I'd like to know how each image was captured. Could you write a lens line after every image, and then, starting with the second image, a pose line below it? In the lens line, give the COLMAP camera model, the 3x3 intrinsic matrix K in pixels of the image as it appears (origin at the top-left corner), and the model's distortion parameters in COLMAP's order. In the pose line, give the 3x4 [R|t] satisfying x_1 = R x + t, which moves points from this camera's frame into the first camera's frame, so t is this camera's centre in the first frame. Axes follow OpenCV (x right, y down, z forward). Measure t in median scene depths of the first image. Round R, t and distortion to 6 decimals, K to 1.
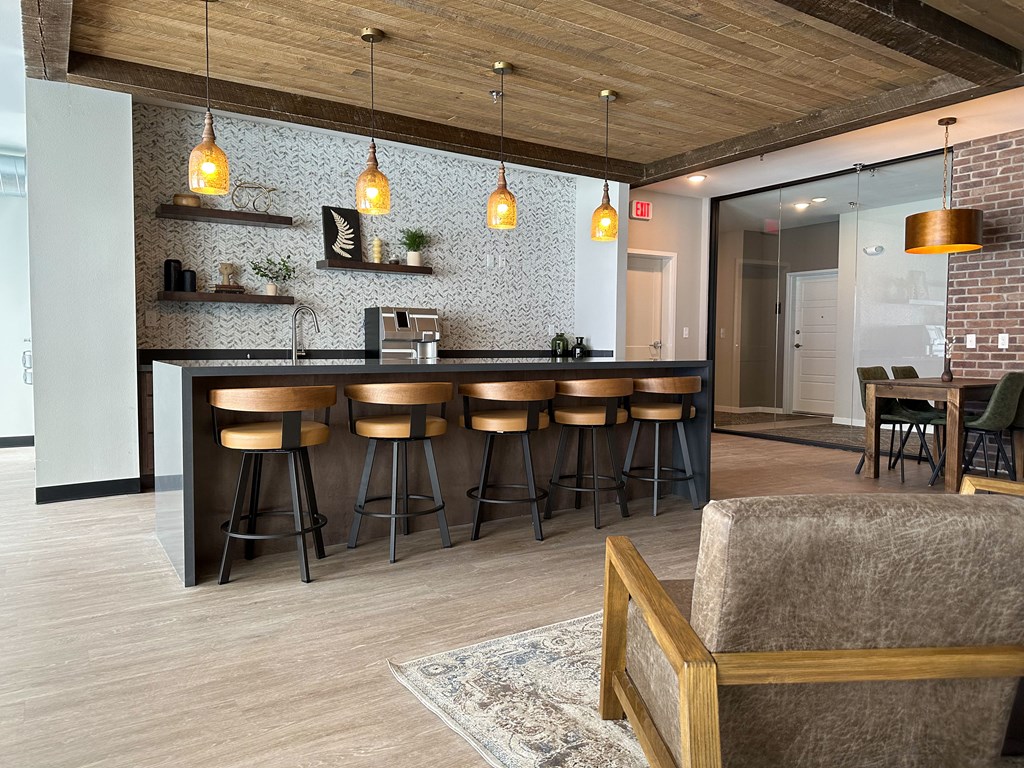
lens RADIAL K [[737.5, 0, 520.1], [0, 737.5, 386.8], [0, 0, 1]] dist [0.183687, -0.323500]
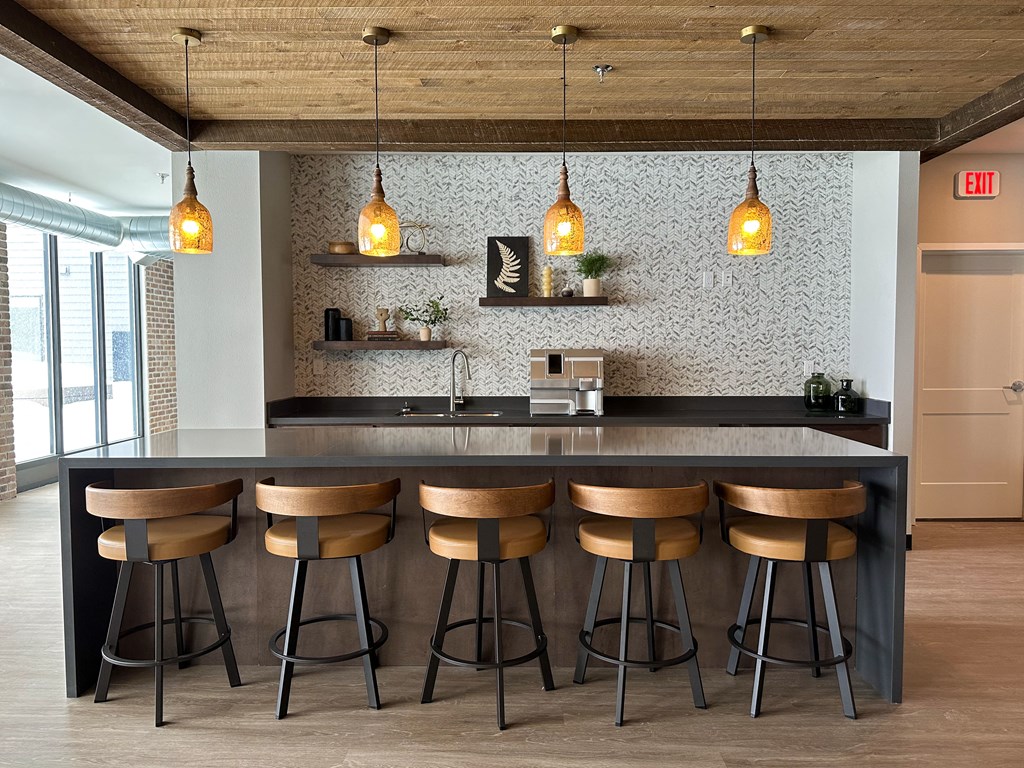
lens RADIAL K [[737.5, 0, 520.1], [0, 737.5, 386.8], [0, 0, 1]] dist [0.183687, -0.323500]
pose [[0.823499, 0.022883, -0.566855, 0.271115], [-0.023765, 0.999701, 0.005833, -0.067409], [0.566819, 0.008668, 0.823797, 0.290592]]
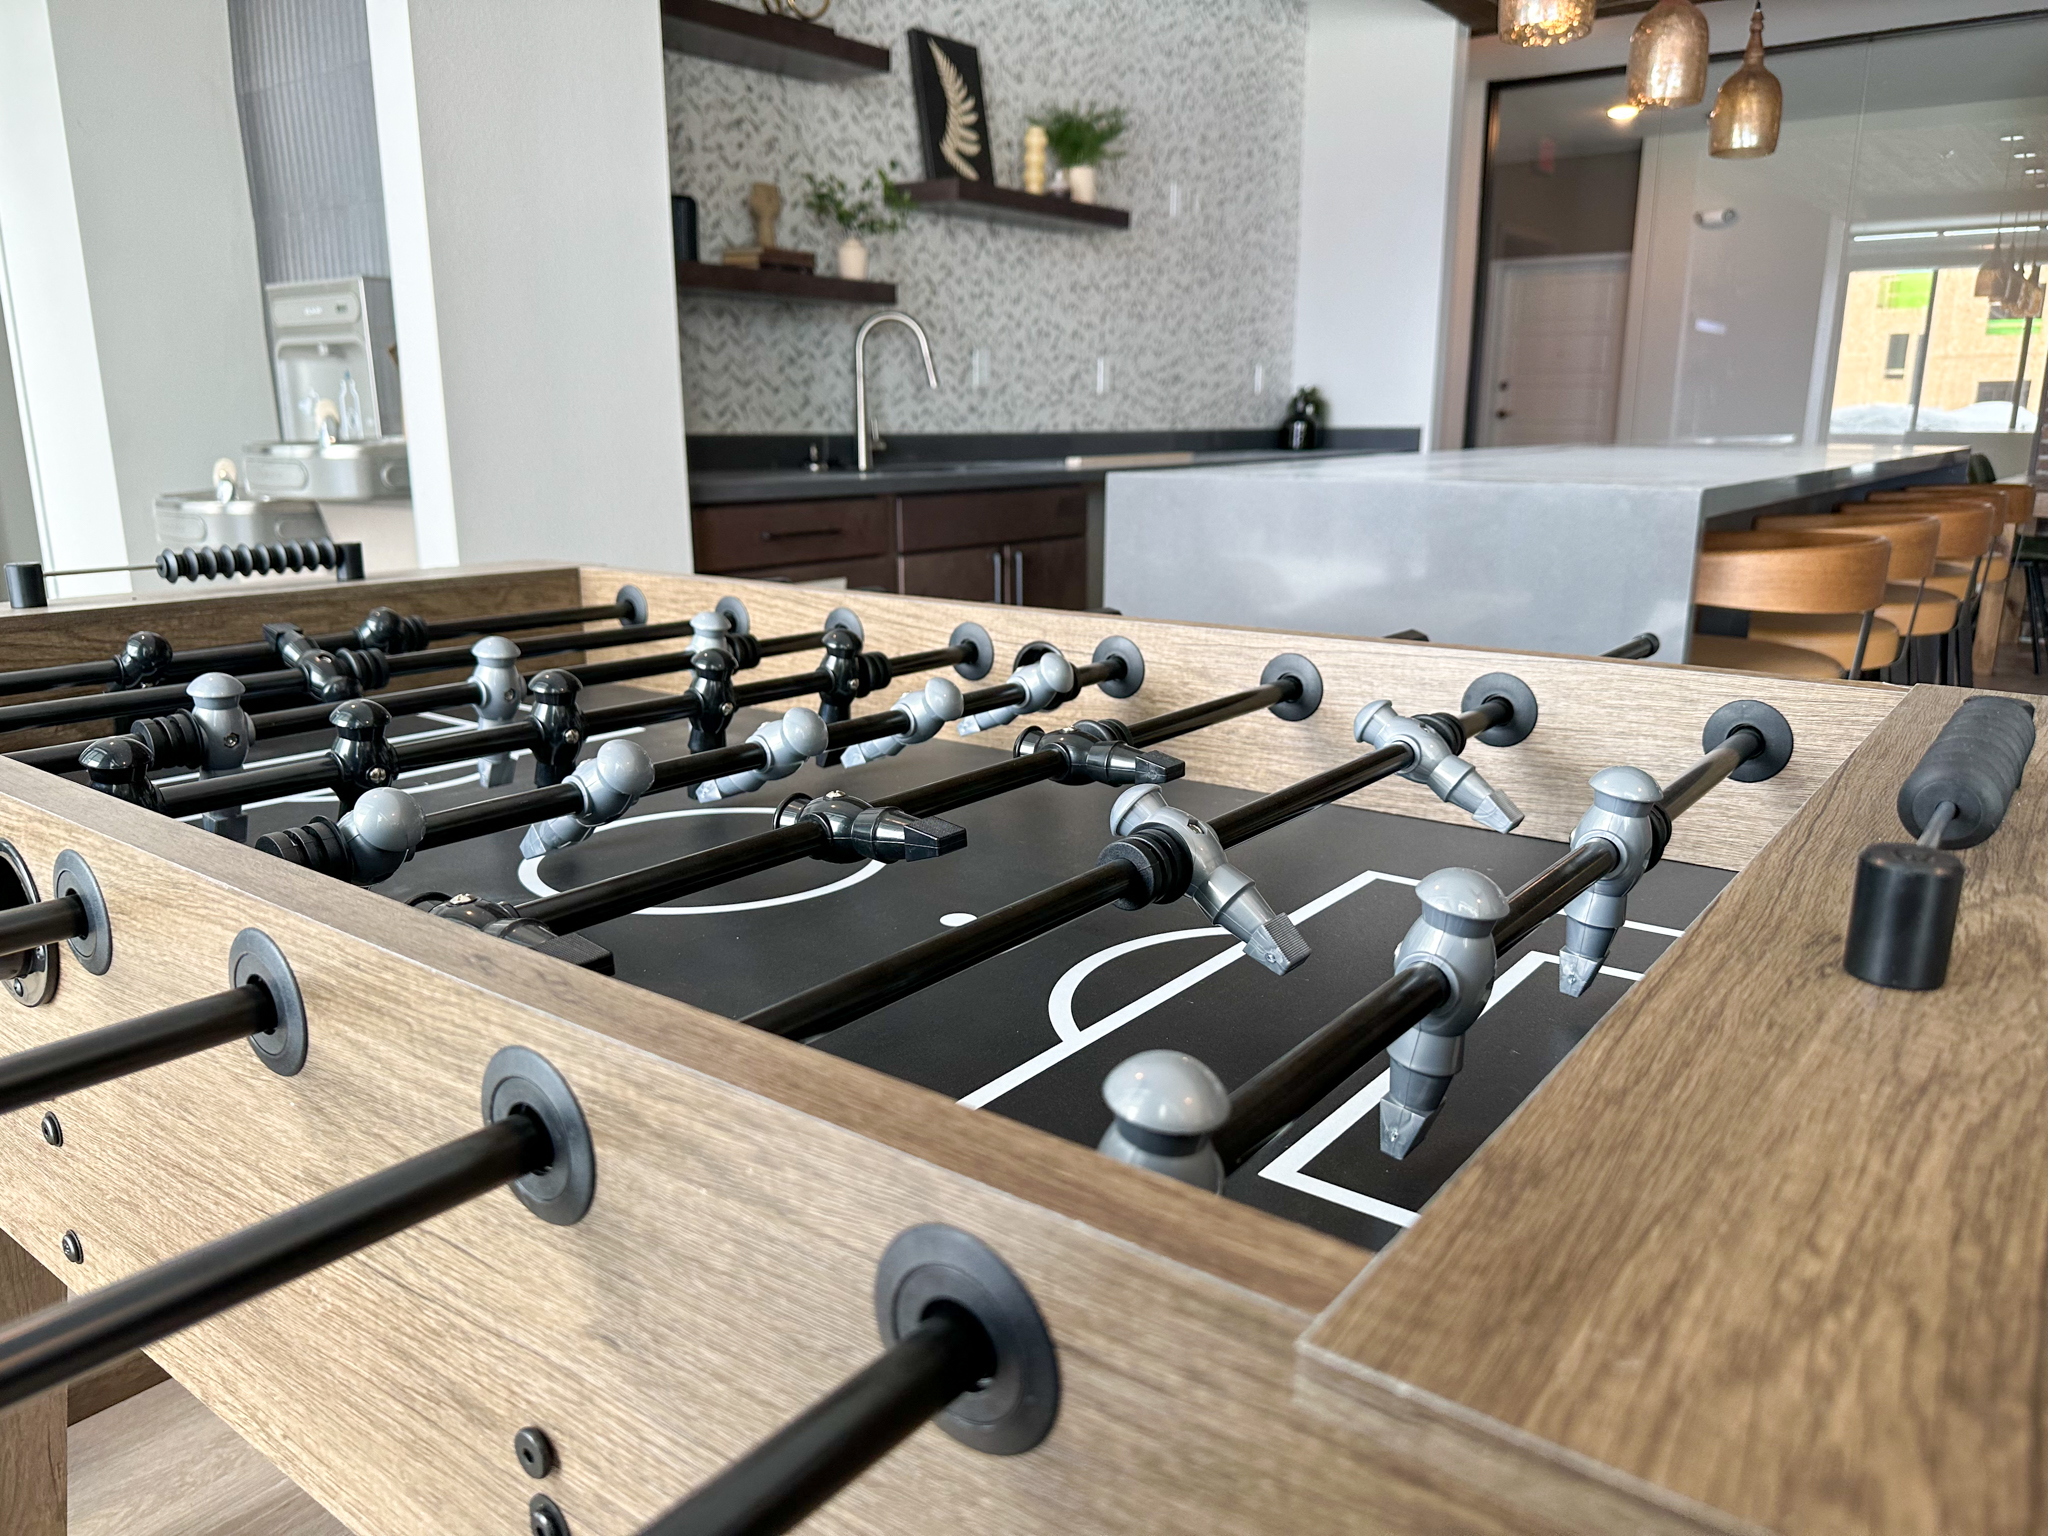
lens RADIAL K [[1475.0, 0, 1040.2], [0, 1475.0, 773.7], [0, 0, 1]] dist [0.183687, -0.323500]
pose [[0.940603, -0.085561, 0.328550, -0.463717], [0.026247, 0.983153, 0.180891, -0.013965], [-0.338492, -0.161523, 0.927002, 0.234701]]
